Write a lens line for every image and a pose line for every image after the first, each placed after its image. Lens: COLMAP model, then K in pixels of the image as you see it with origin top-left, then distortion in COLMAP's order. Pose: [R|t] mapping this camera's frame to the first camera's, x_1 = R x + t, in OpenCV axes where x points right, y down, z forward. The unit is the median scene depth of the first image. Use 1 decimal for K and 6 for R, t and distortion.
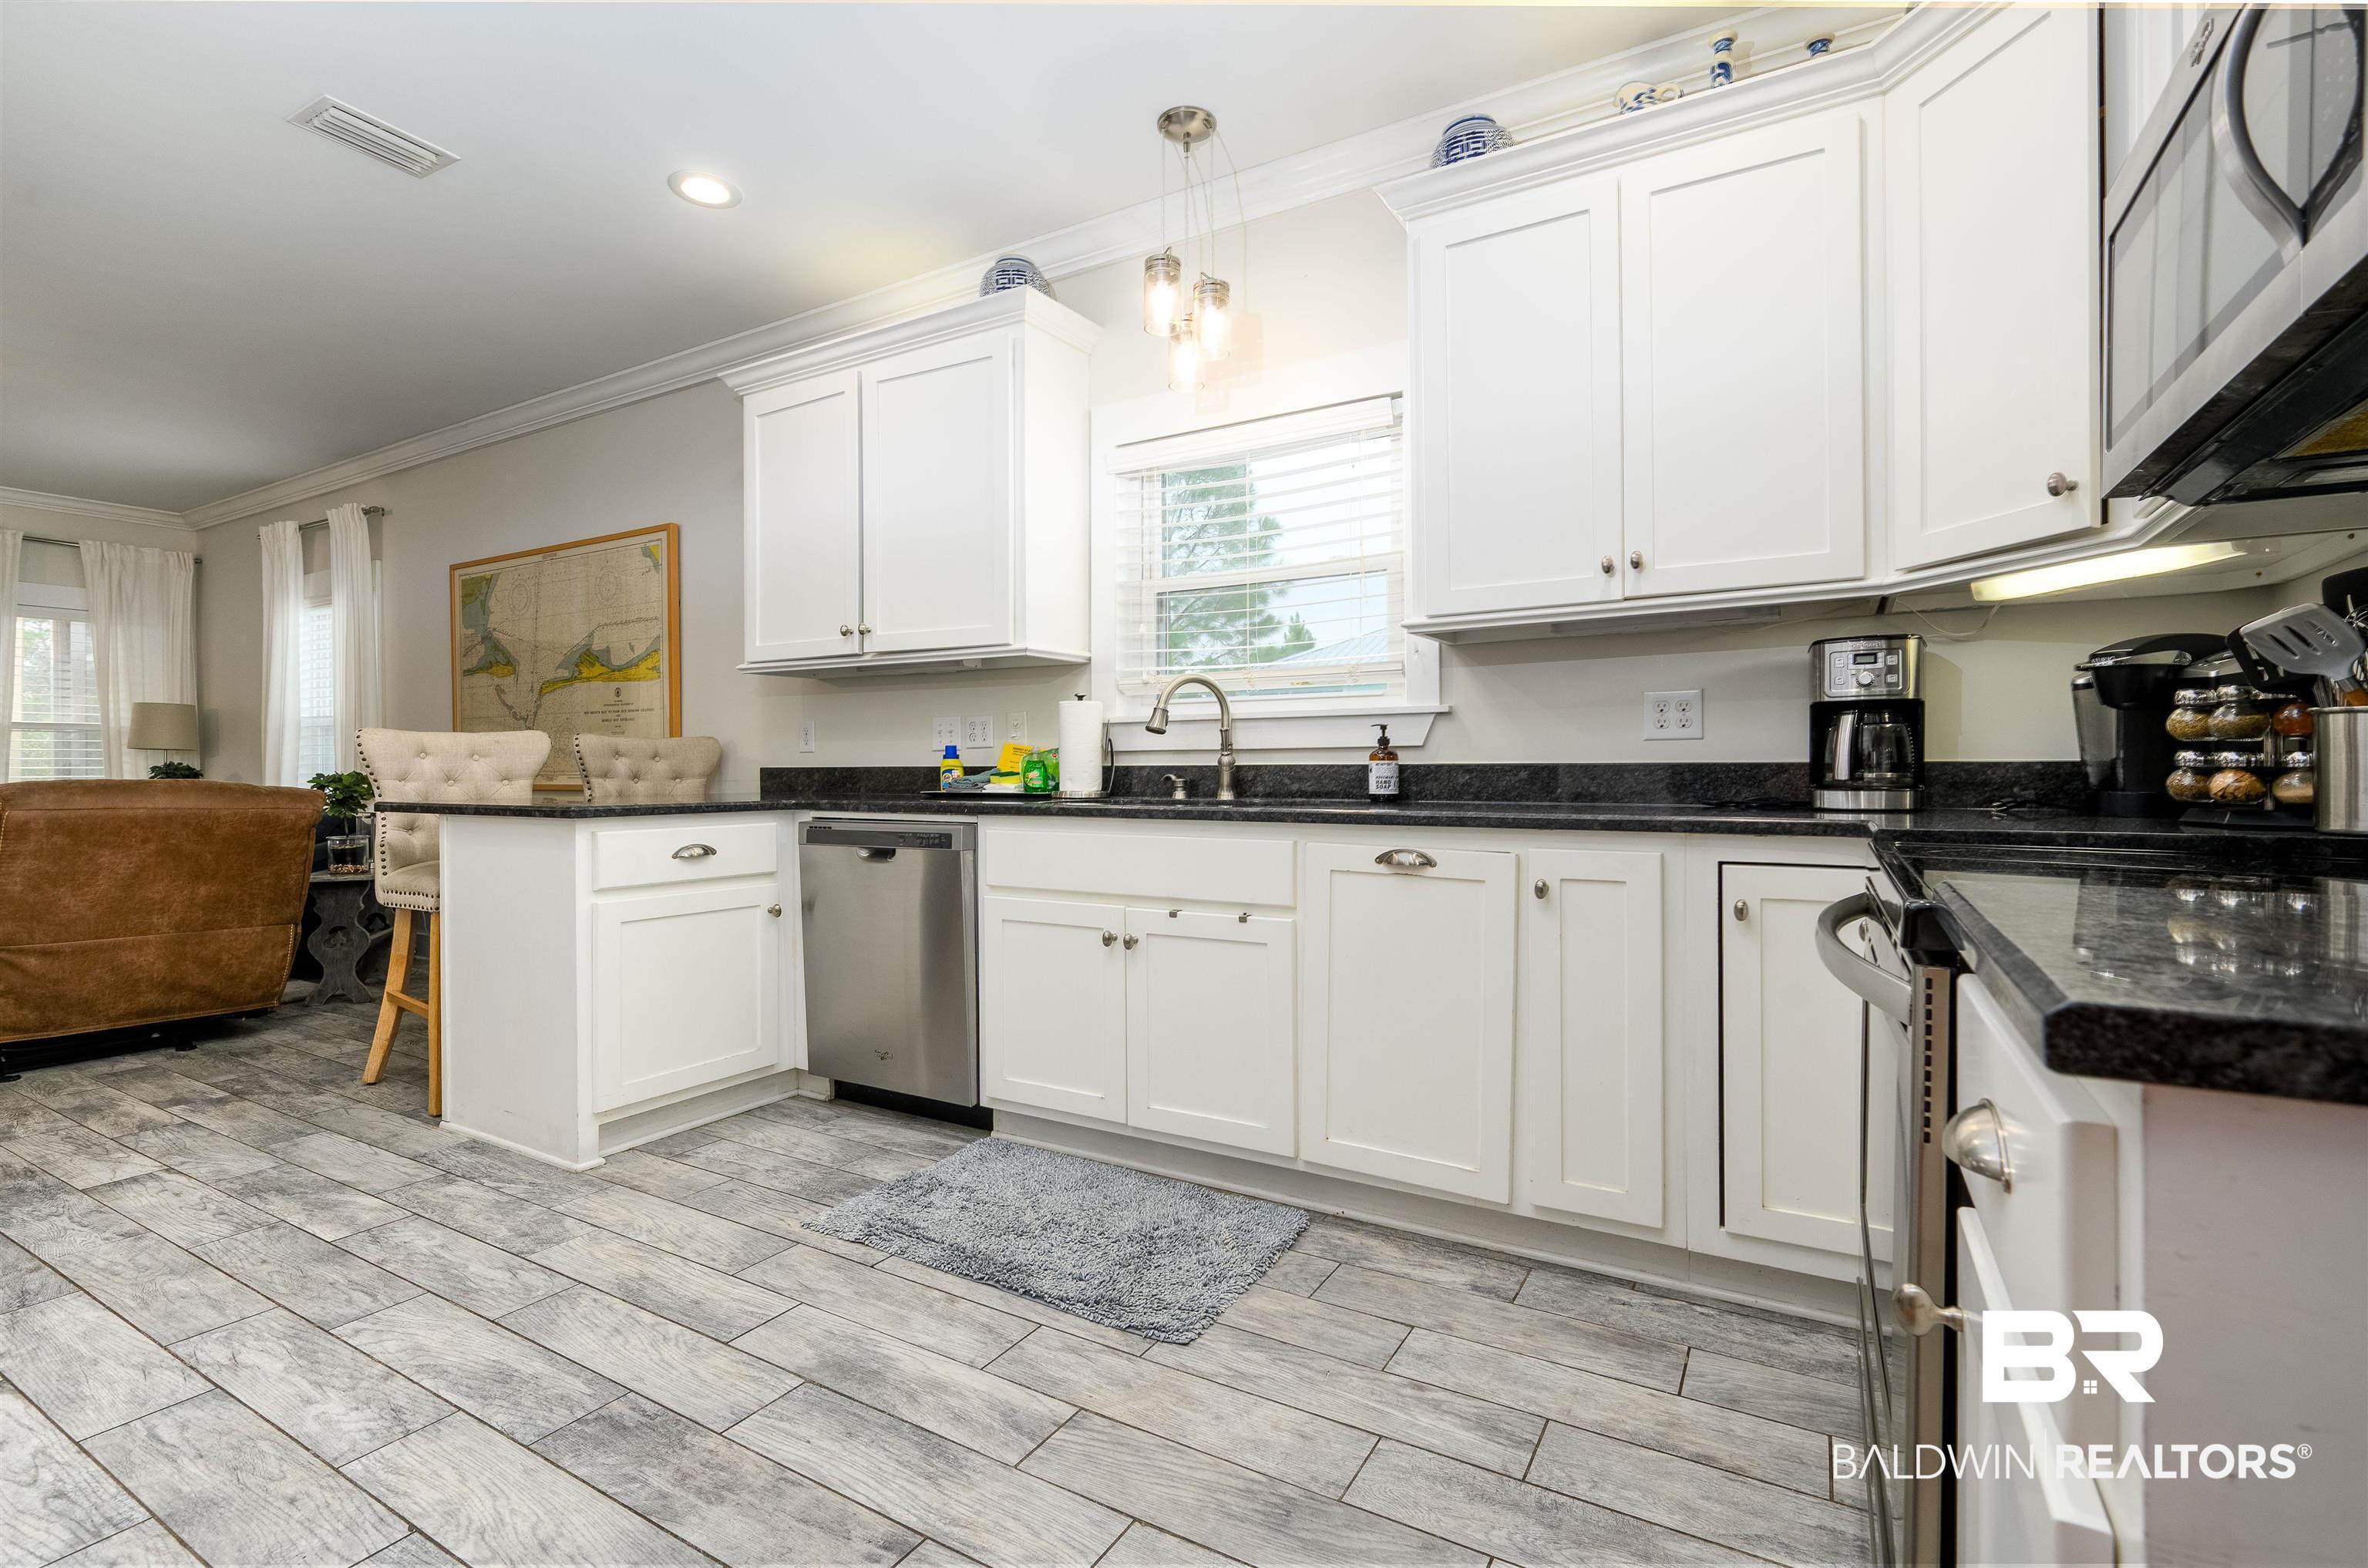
lens RADIAL K [[1055.2, 0, 1182.7], [0, 1055.2, 780.6], [0, 0, 1]] dist [-0.001717, -0.000091]
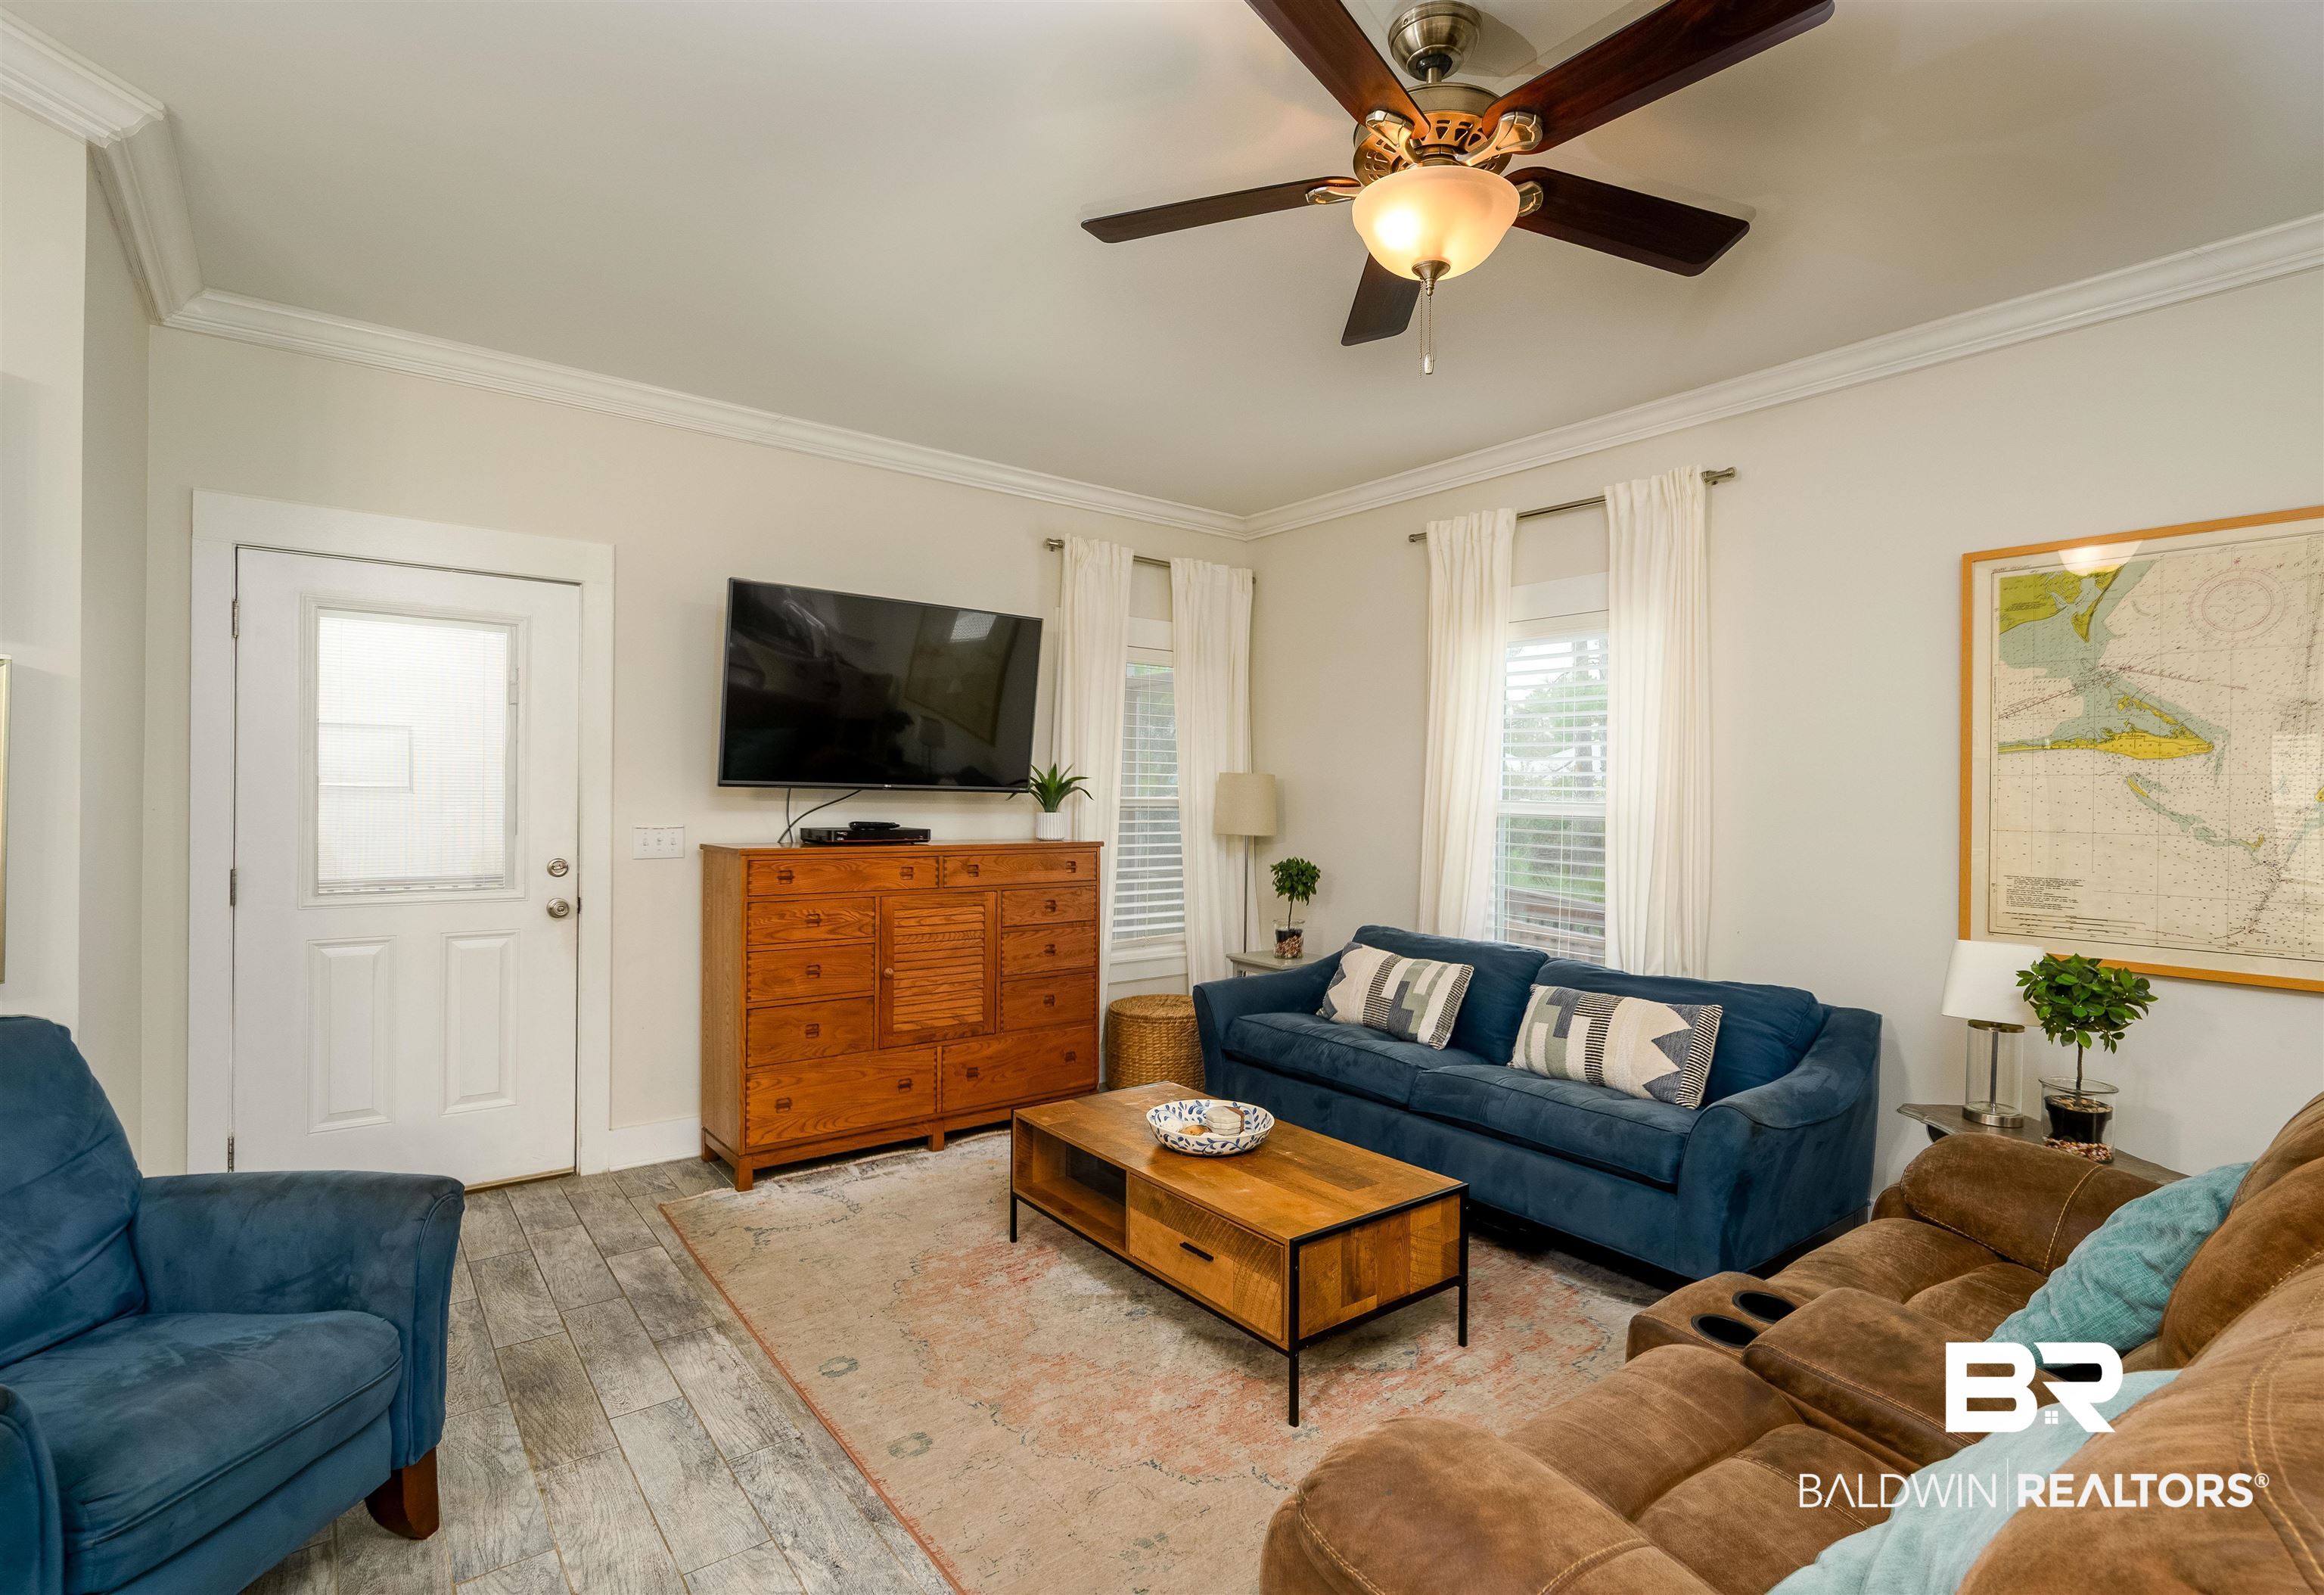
lens RADIAL K [[1163.0, 0, 1176.2], [0, 1163.0, 796.3], [0, 0, 1]] dist [-0.001992, 0.000032]
pose [[0.924966, 0.017012, -0.379669, -0.932962], [-0.018159, 0.999835, 0.000559, -0.076011], [0.379616, 0.006377, 0.925122, 0.301426]]
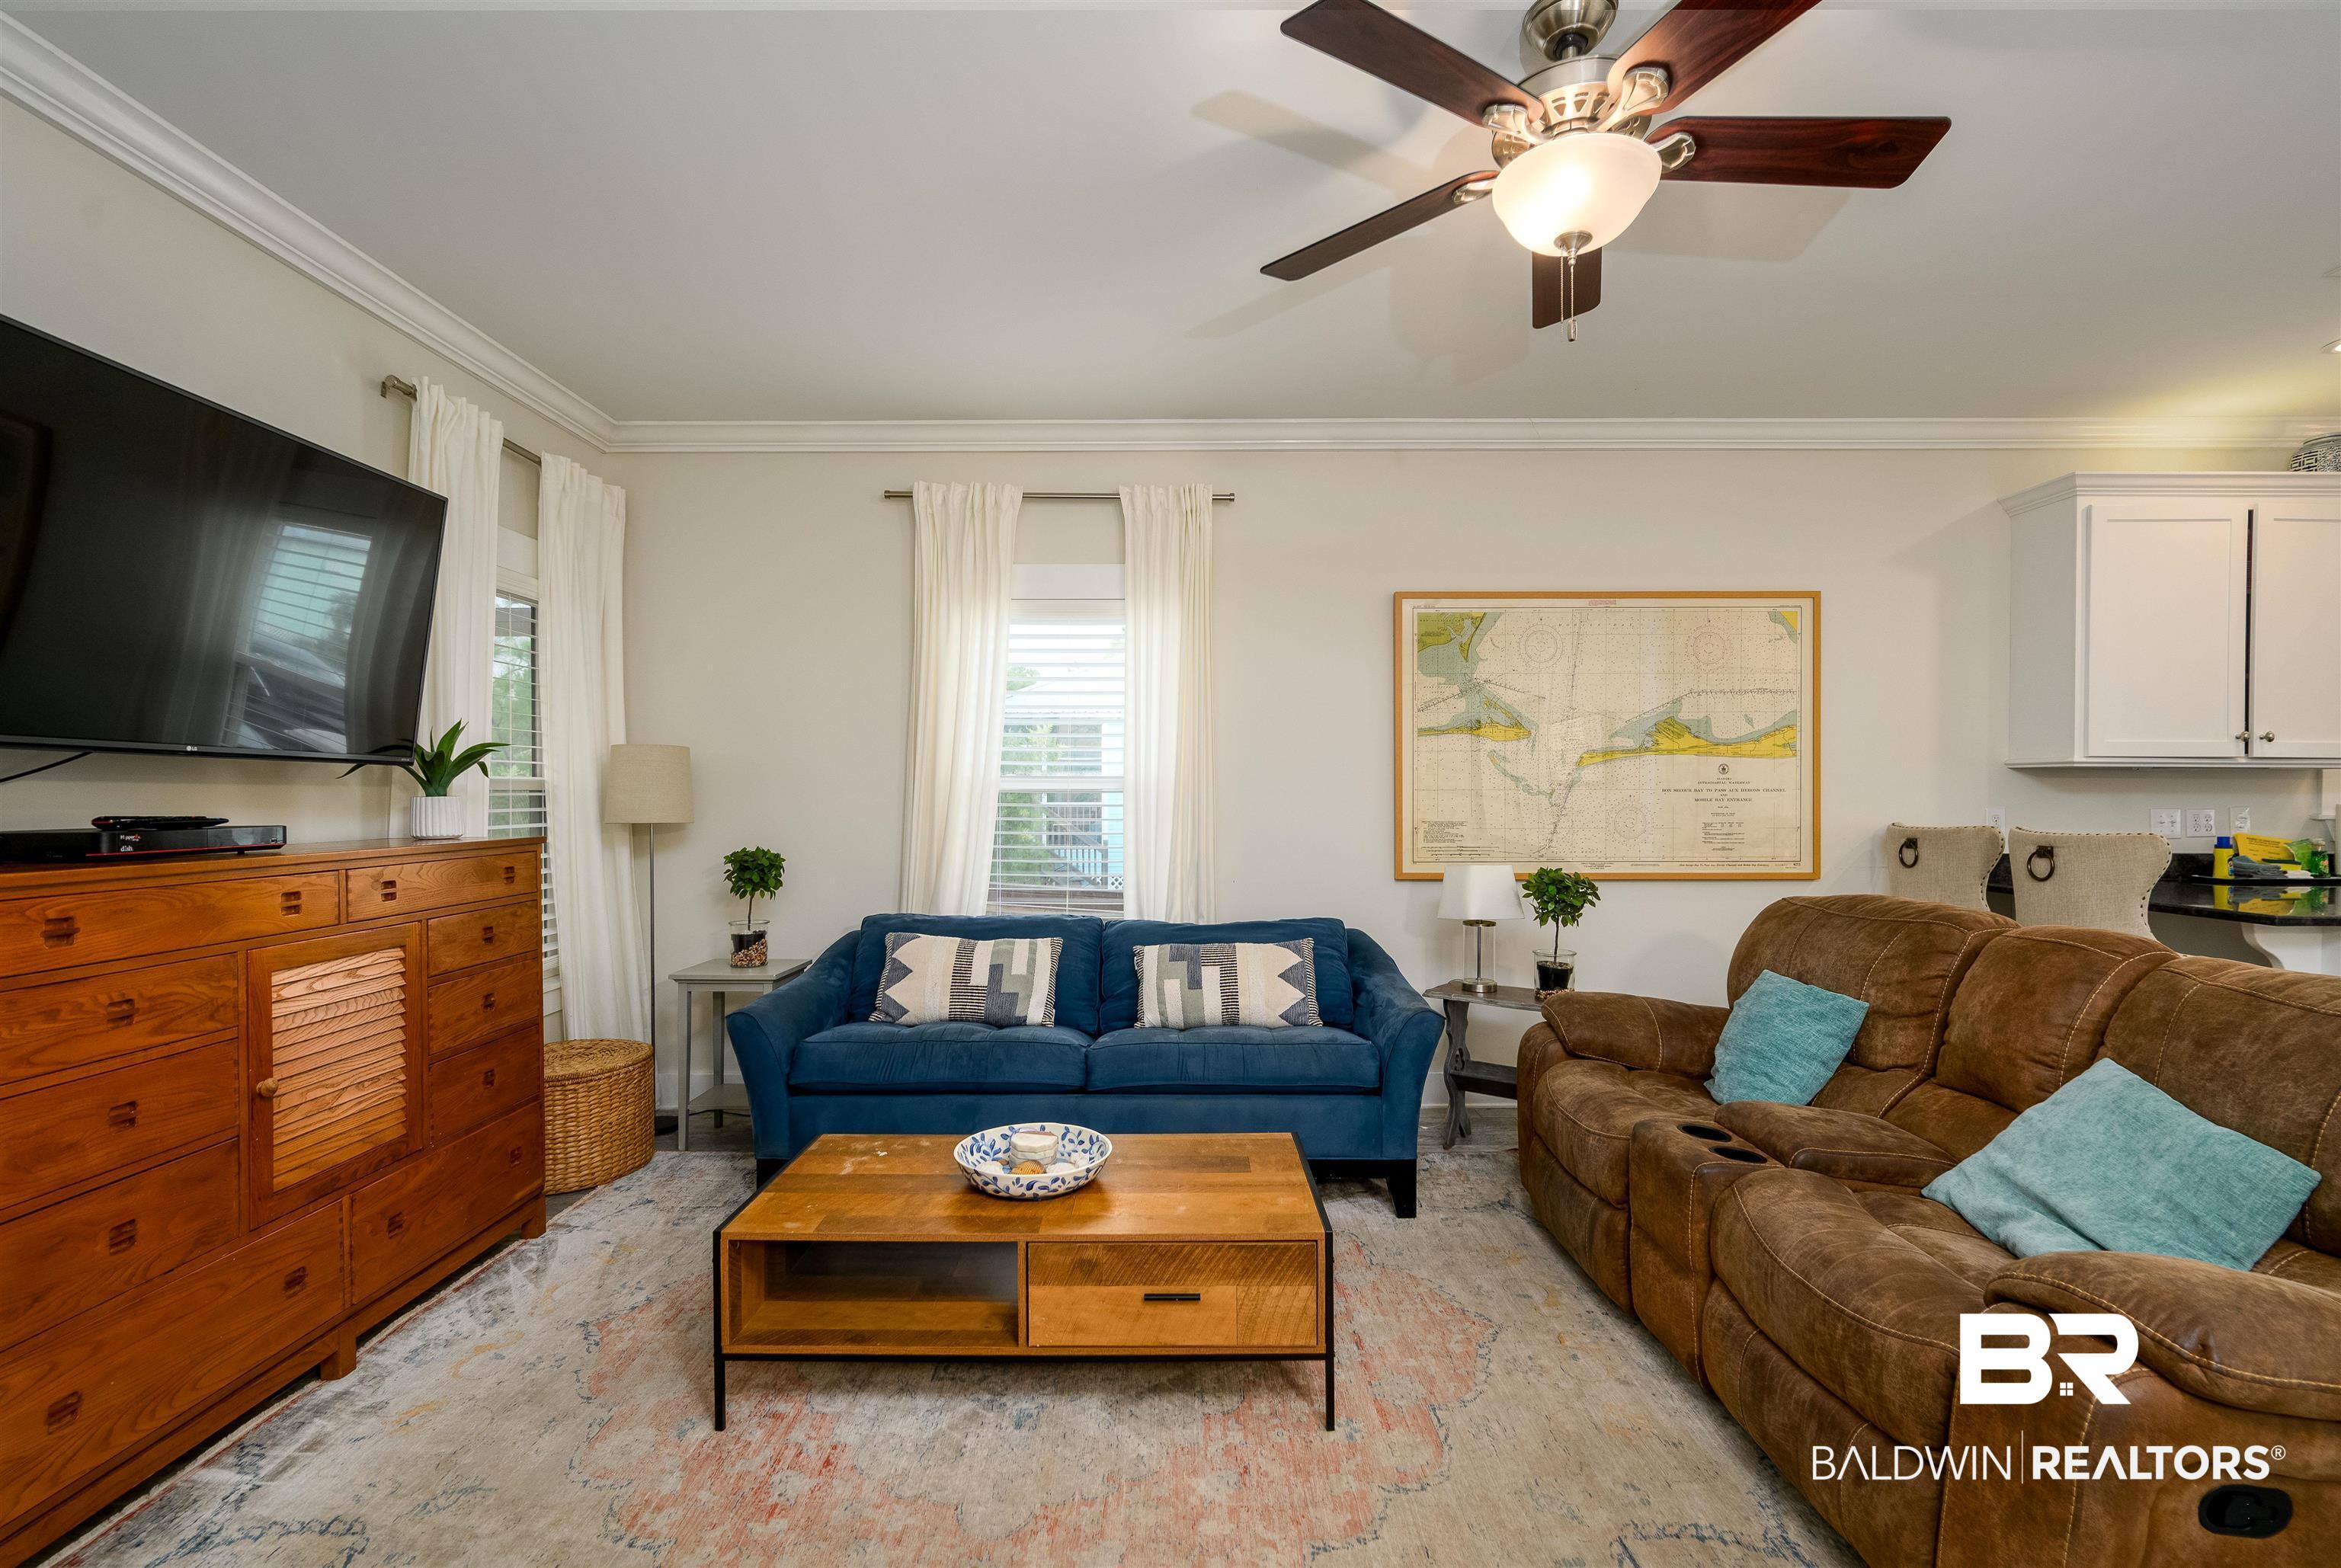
lens RADIAL K [[1055.6, 0, 1169.8], [0, 1055.6, 794.1], [0, 0, 1]] dist [-0.001528, 0.000907]
pose [[0.858202, 0.001211, 0.513311, -1.366143], [0.001986, 0.999982, -0.005678, -0.056832], [-0.513309, 0.005892, 0.858184, 0.463103]]
